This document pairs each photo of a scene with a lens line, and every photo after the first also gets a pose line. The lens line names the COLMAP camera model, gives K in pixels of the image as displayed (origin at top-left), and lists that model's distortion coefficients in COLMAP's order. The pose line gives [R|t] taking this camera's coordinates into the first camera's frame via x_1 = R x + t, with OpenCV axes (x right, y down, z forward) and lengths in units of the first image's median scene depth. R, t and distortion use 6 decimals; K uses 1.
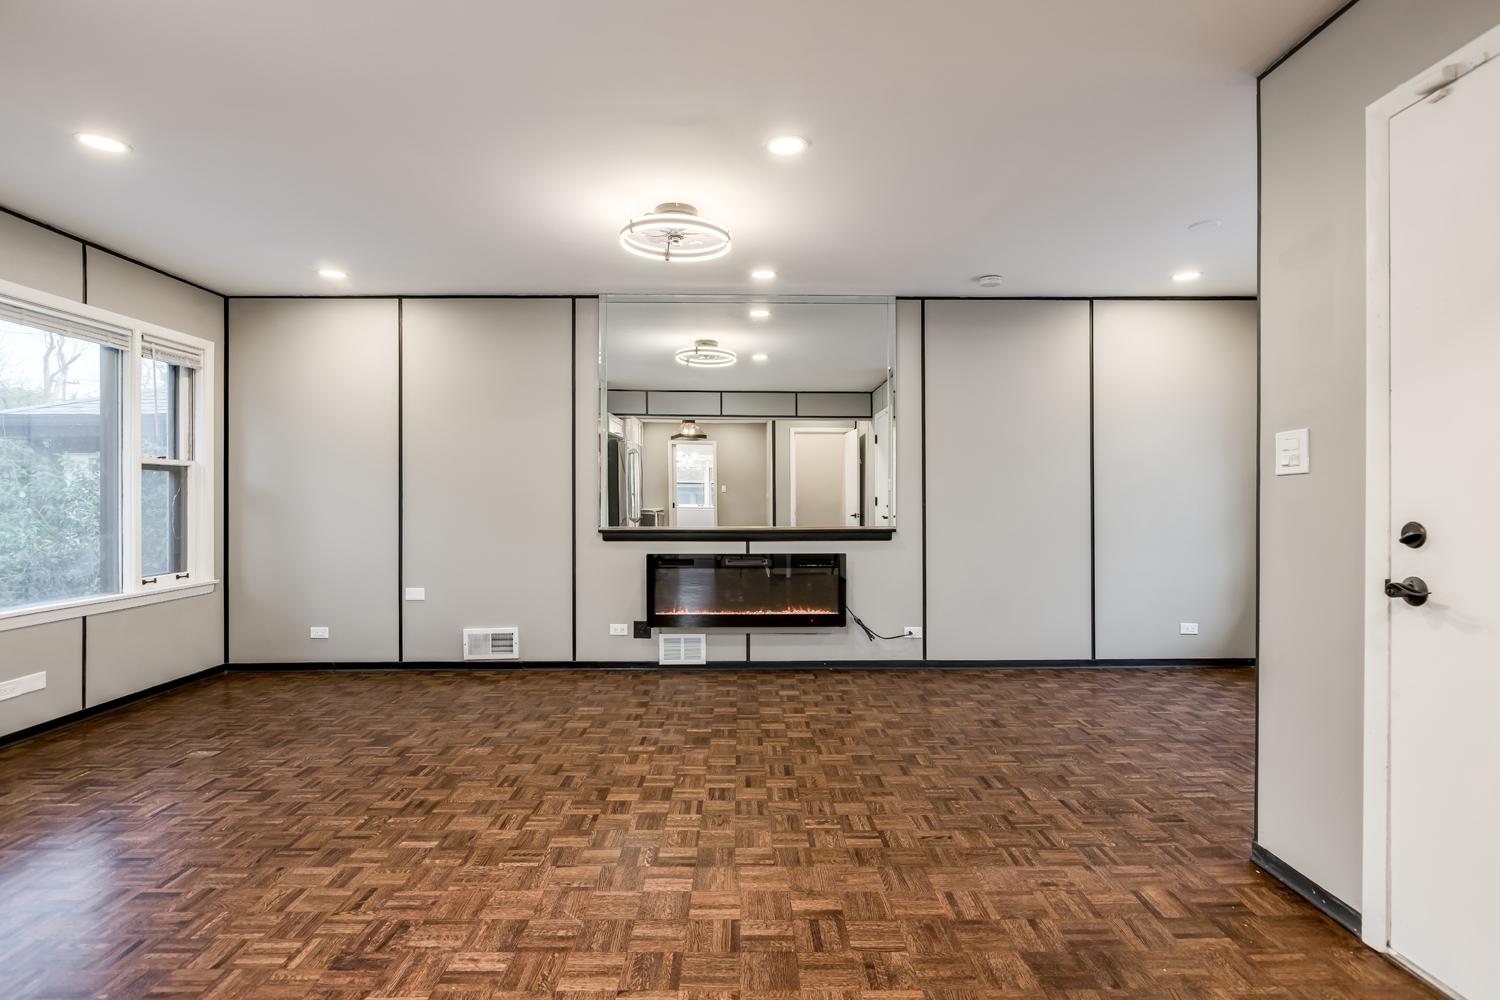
lens RADIAL K [[731.5, 0, 750.0], [0, 731.5, 500.0], [0, 0, 1]] dist [-0.000147, -0.000444]
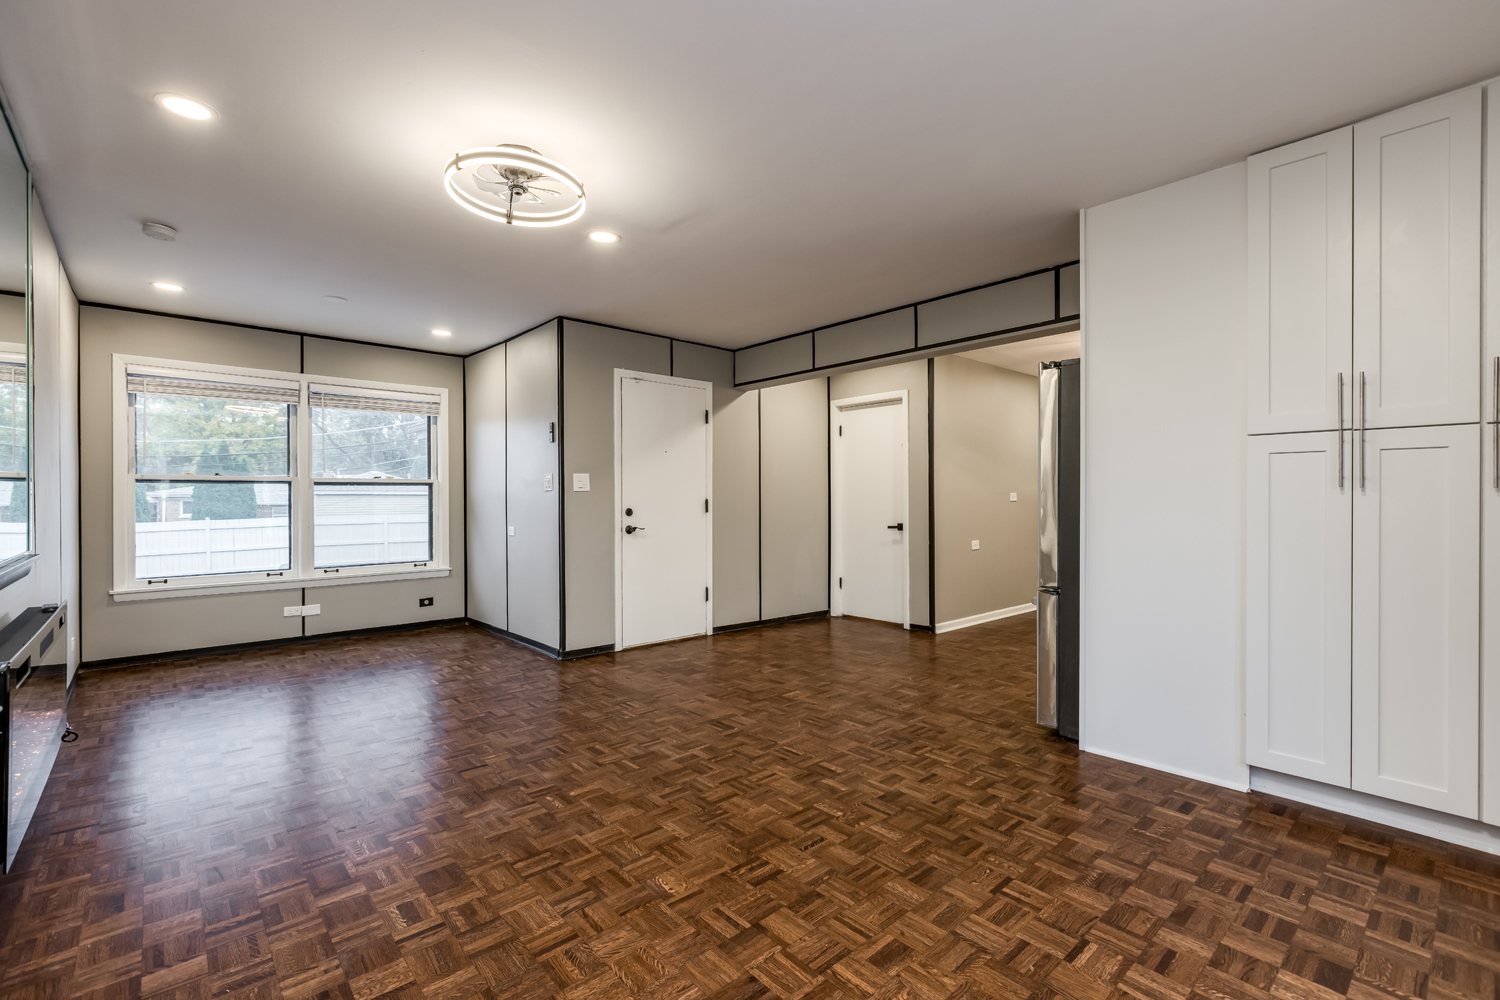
lens RADIAL K [[676.5, 0, 750.0], [0, 676.5, 500.0], [0, 0, 1]] dist [-0.000673, -0.000028]
pose [[-0.662406, 0.002465, 0.749141, -1.062862], [0.004901, 0.999987, 0.001043, -0.003842], [-0.749129, 0.004362, -0.662409, 1.633462]]
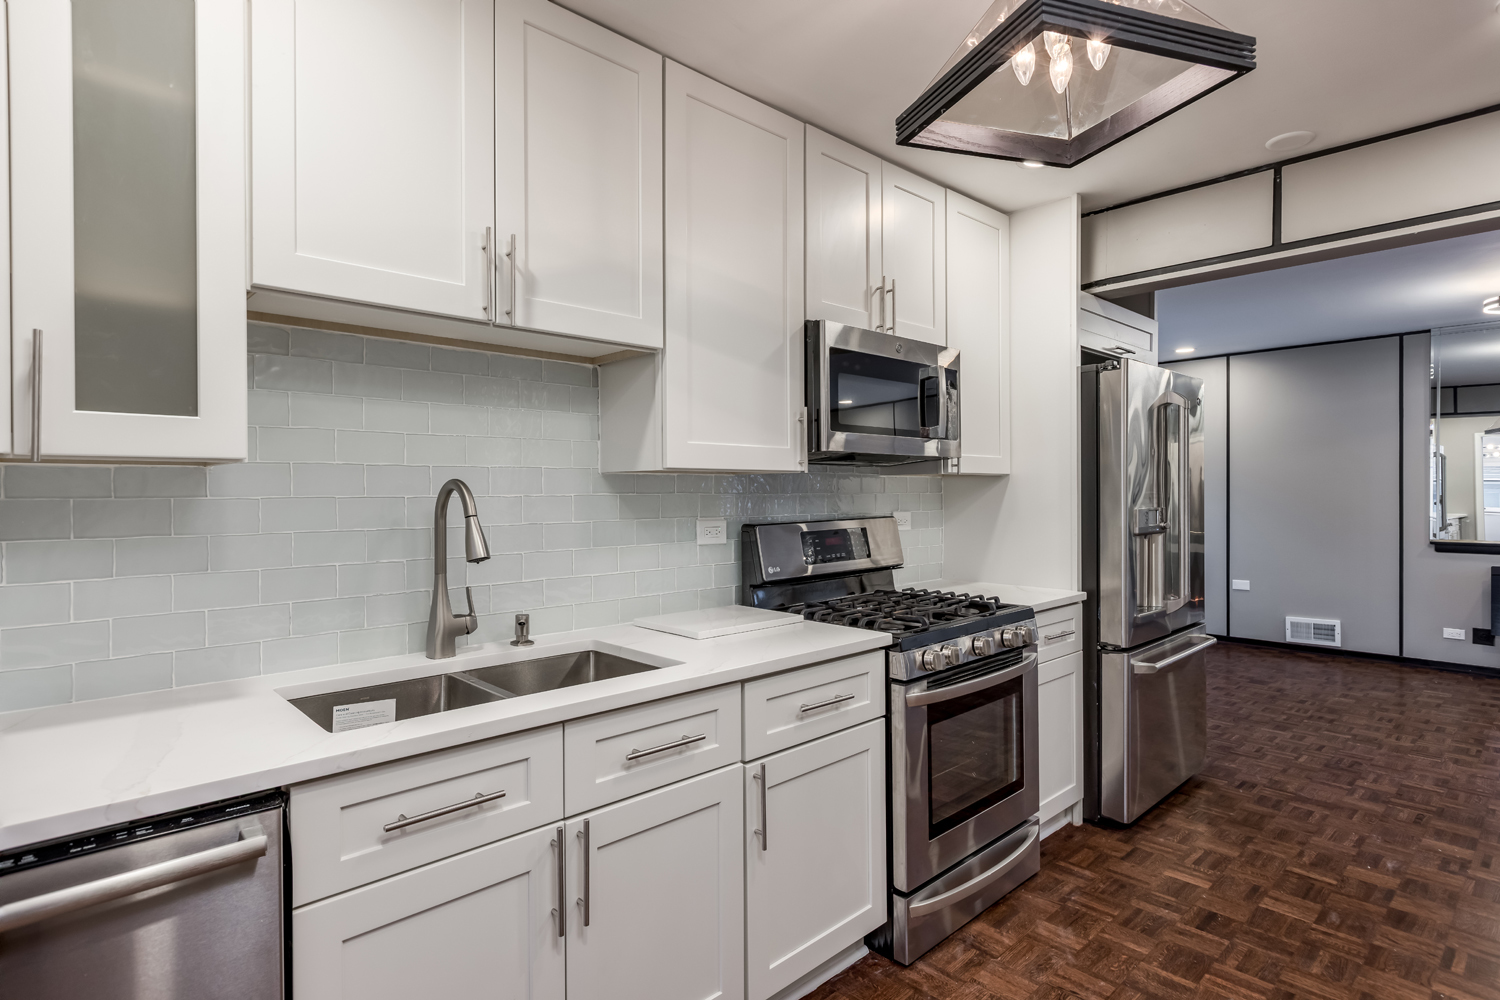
lens RADIAL K [[776.1, 0, 750.0], [0, 776.1, 500.0], [0, 0, 1]] dist [0.001774, 0.000943]
pose [[0.671059, 0.004298, -0.741391, -0.043901], [0.001546, 0.999973, 0.007197, -0.058162], [0.741402, -0.005976, 0.671034, -0.992914]]
